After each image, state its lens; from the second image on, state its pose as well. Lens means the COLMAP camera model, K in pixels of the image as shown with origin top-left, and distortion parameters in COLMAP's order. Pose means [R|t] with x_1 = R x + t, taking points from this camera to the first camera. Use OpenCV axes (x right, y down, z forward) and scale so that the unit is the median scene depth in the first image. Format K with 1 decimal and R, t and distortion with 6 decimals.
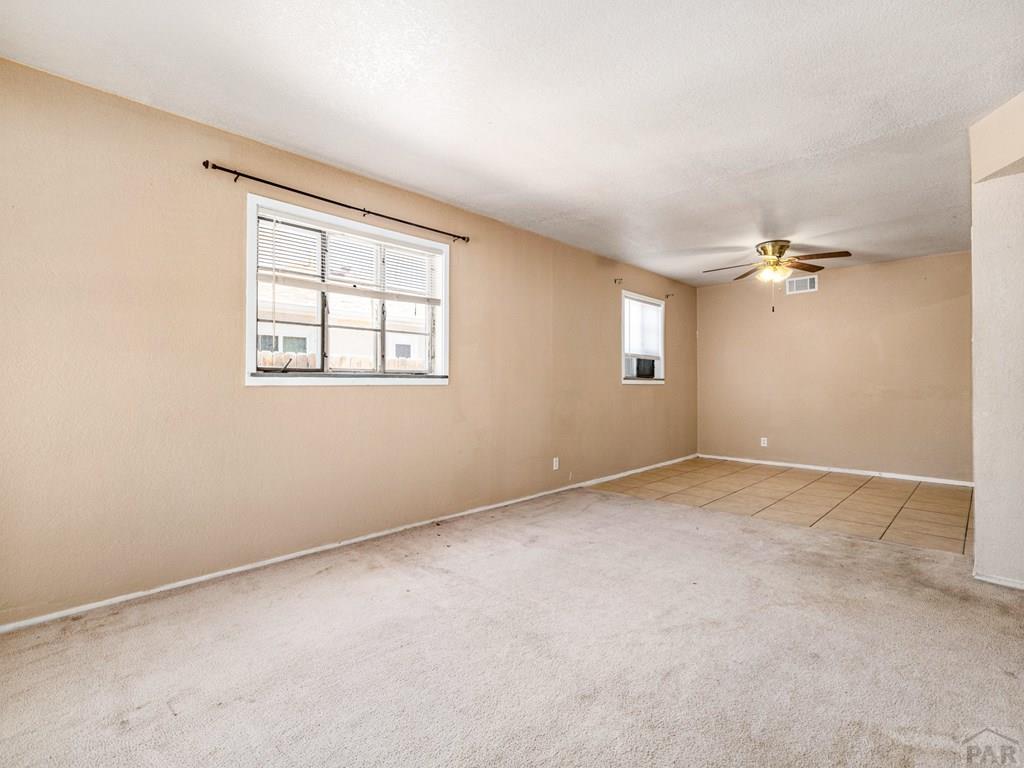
lens RADIAL K [[485.6, 0, 509.3], [0, 485.6, 387.3], [0, 0, 1]] dist [0.001874, 0.000978]
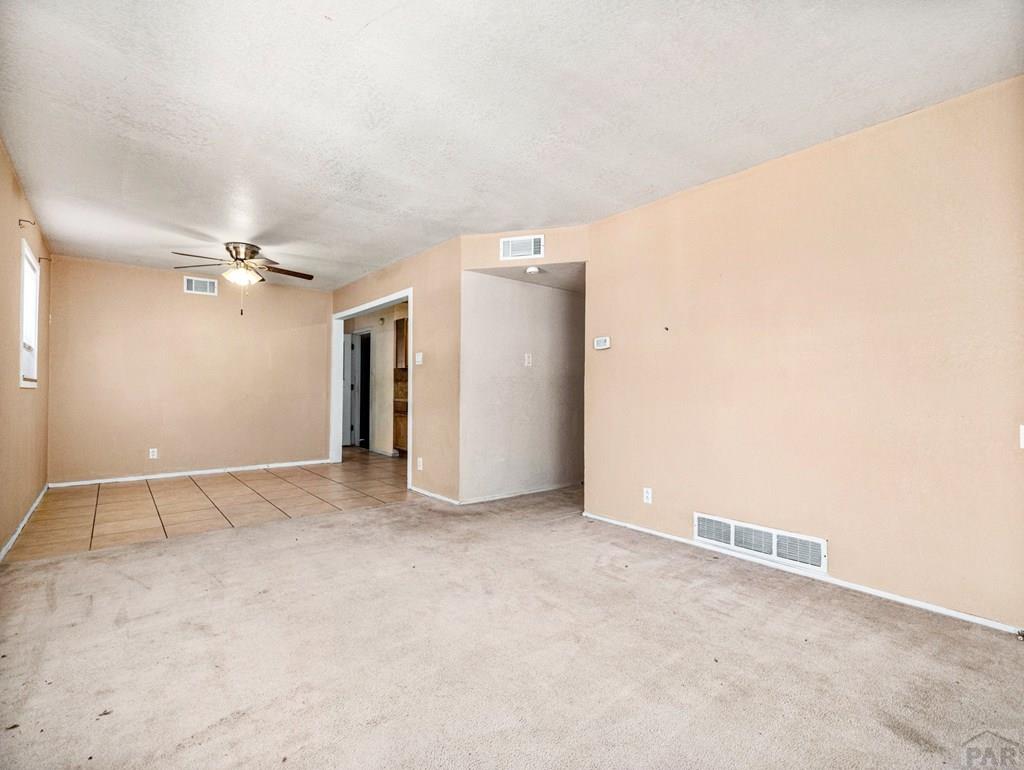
lens RADIAL K [[485.6, 0, 509.3], [0, 485.6, 388.3], [0, 0, 1]] dist [0.001874, 0.000978]
pose [[0.112975, 0.002607, 0.993594, -0.529043], [0.002524, 0.999993, -0.002911, -0.002622], [-0.993595, 0.002837, 0.112968, 0.490421]]
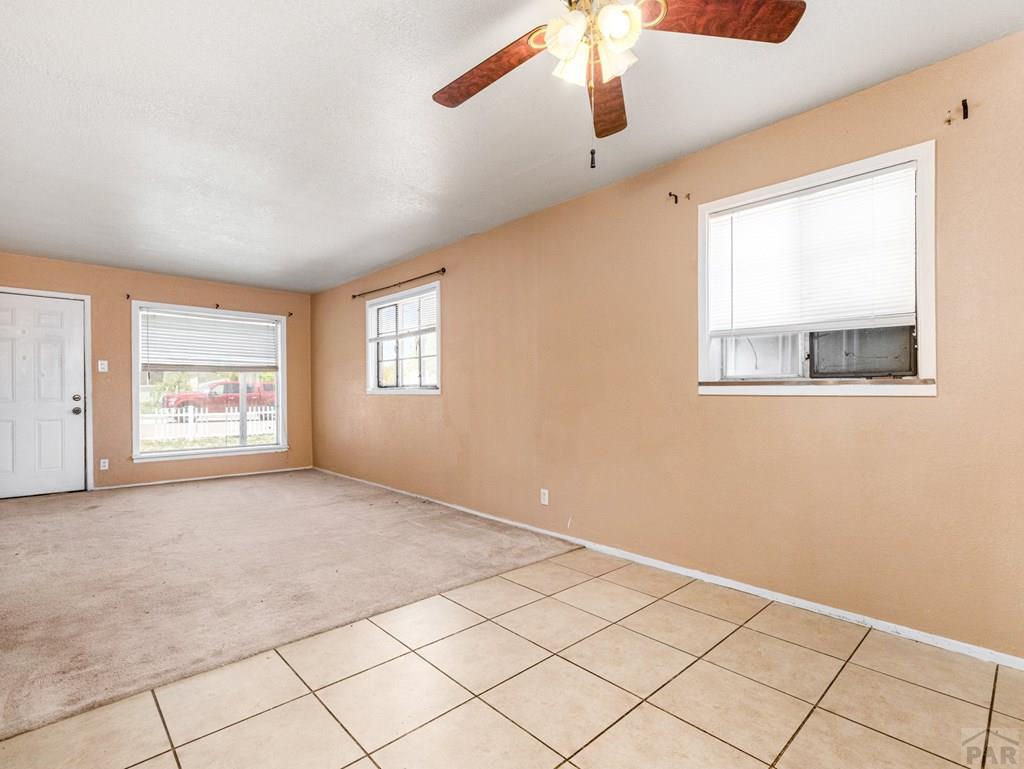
lens RADIAL K [[497.5, 0, 512.3], [0, 497.5, 395.6], [0, 0, 1]] dist [0.000380, 0.000024]
pose [[-0.040687, 0.004320, -0.999163, 1.234954], [-0.008961, 0.999949, 0.004688, -0.009967], [0.999132, 0.009144, -0.040646, 1.360024]]
